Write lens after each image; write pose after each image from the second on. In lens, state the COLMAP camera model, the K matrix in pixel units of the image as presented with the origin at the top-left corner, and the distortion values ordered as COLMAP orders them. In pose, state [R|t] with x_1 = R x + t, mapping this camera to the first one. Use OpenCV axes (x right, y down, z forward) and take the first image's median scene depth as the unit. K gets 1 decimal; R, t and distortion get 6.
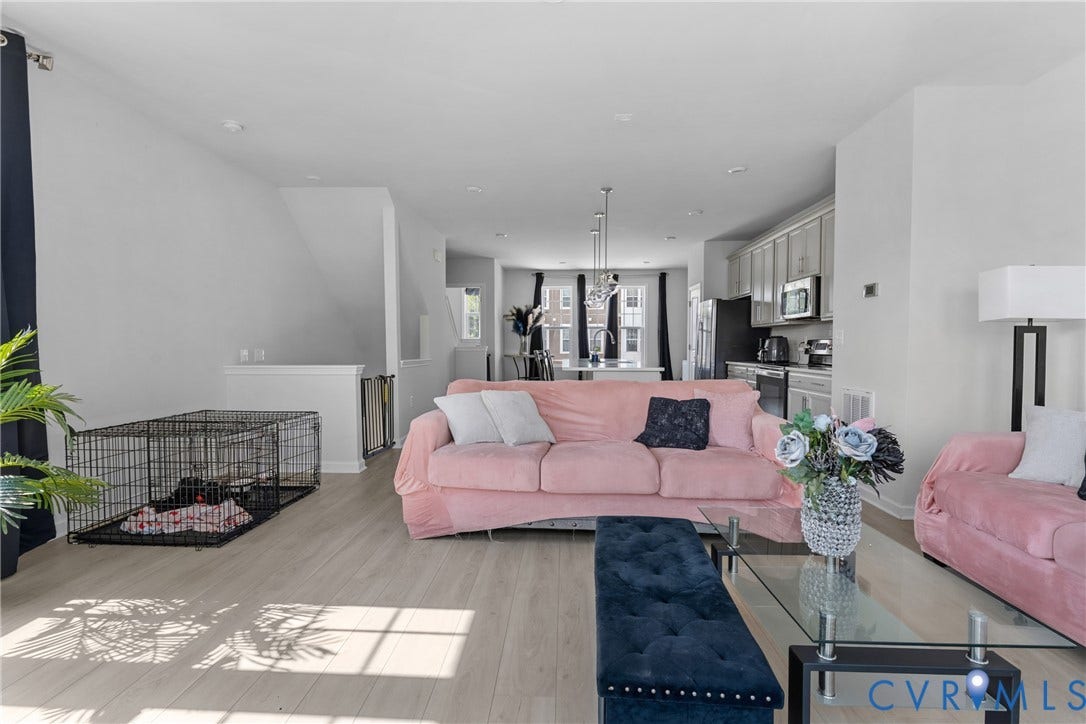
lens RADIAL K [[506.4, 0, 518.8], [0, 506.4, 360.7], [0, 0, 1]] dist [-0.002148, 0.002043]
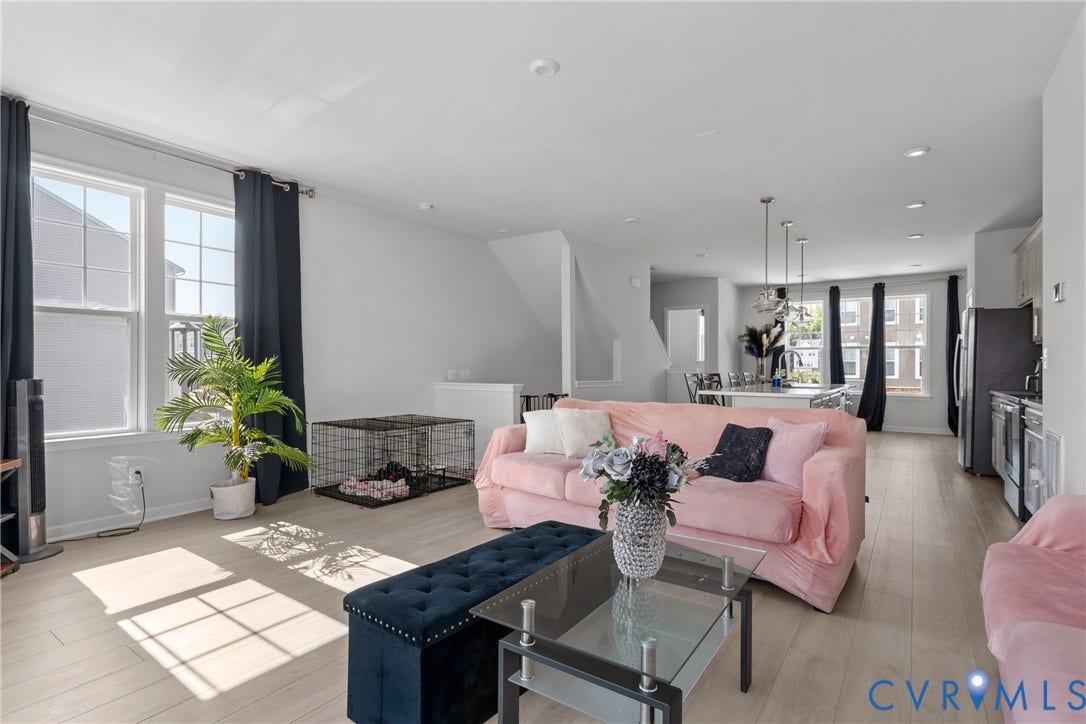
lens RADIAL K [[506.4, 0, 540.4], [0, 506.4, 366.6], [0, 0, 1]] dist [-0.002148, 0.002043]
pose [[0.854878, 0.002799, -0.518822, 0.502291], [-0.018961, 0.999486, -0.025850, -0.004309], [0.518483, 0.031936, 0.854491, 0.009309]]
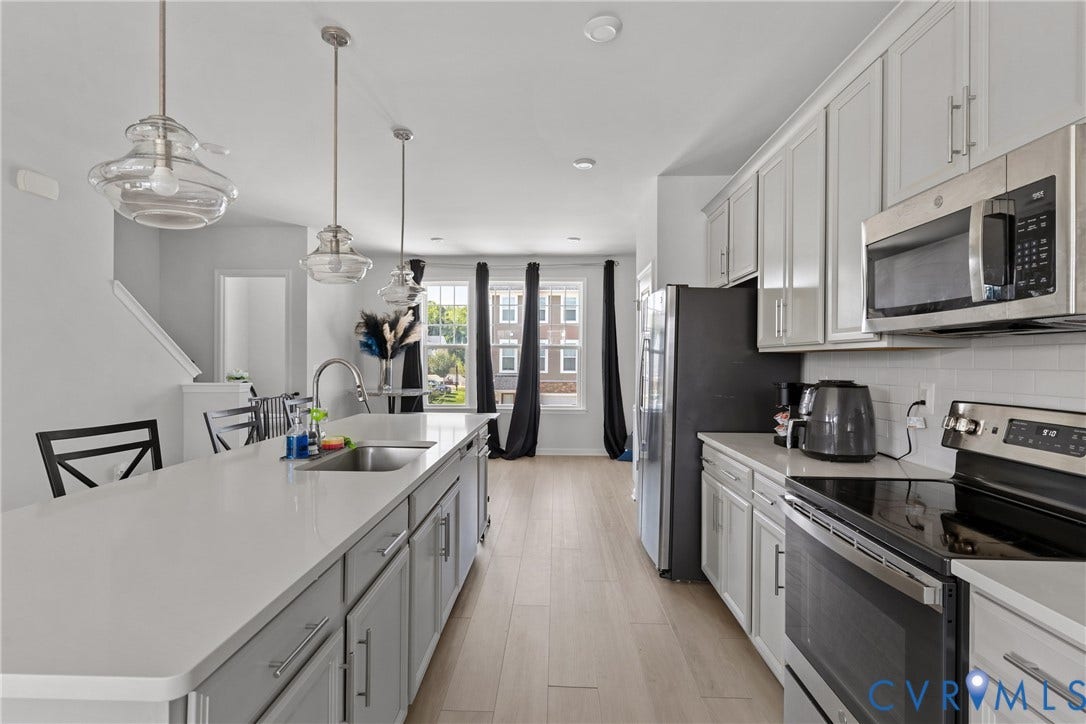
lens RADIAL K [[506.4, 0, 534.2], [0, 506.4, 362.3], [0, 0, 1]] dist [-0.002148, 0.002043]
pose [[0.998919, 0.005237, 0.046181, 0.560570], [-0.003957, 0.999607, -0.027751, -0.100728], [-0.046309, 0.027538, 0.998548, 1.297941]]
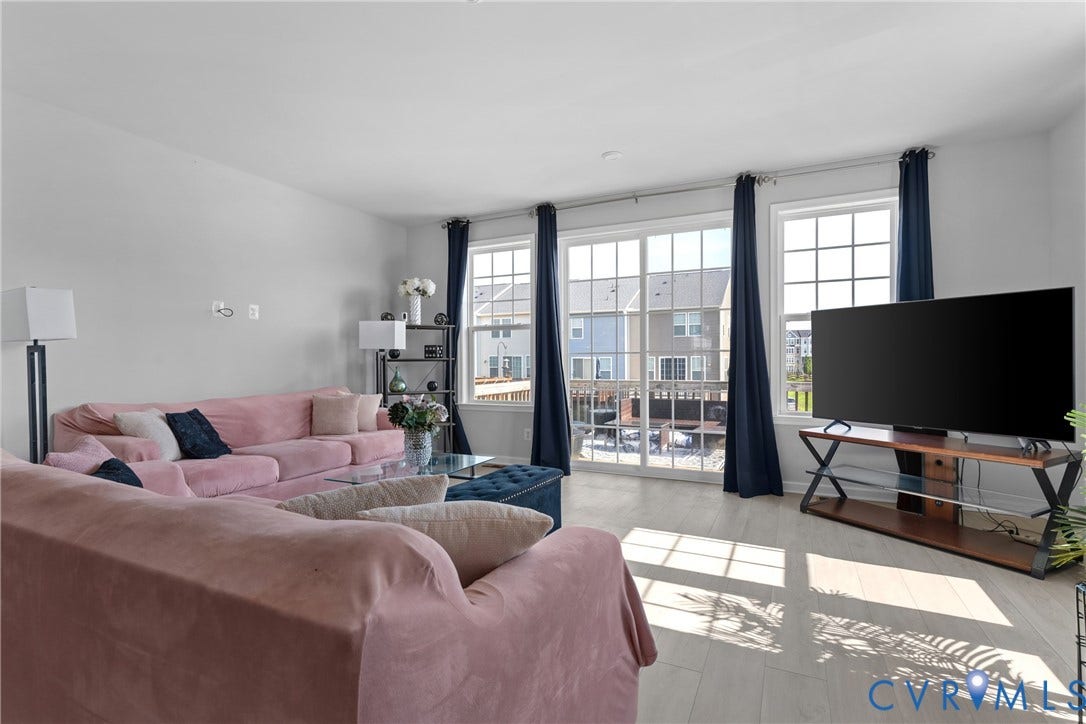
lens RADIAL K [[506.4, 0, 544.0], [0, 506.4, 363.2], [0, 0, 1]] dist [-0.002148, 0.002043]
pose [[-0.932014, 0.002773, 0.362411, -0.307116], [0.015623, 0.999349, 0.032533, -0.043572], [-0.362085, 0.035984, -0.931450, 1.382215]]
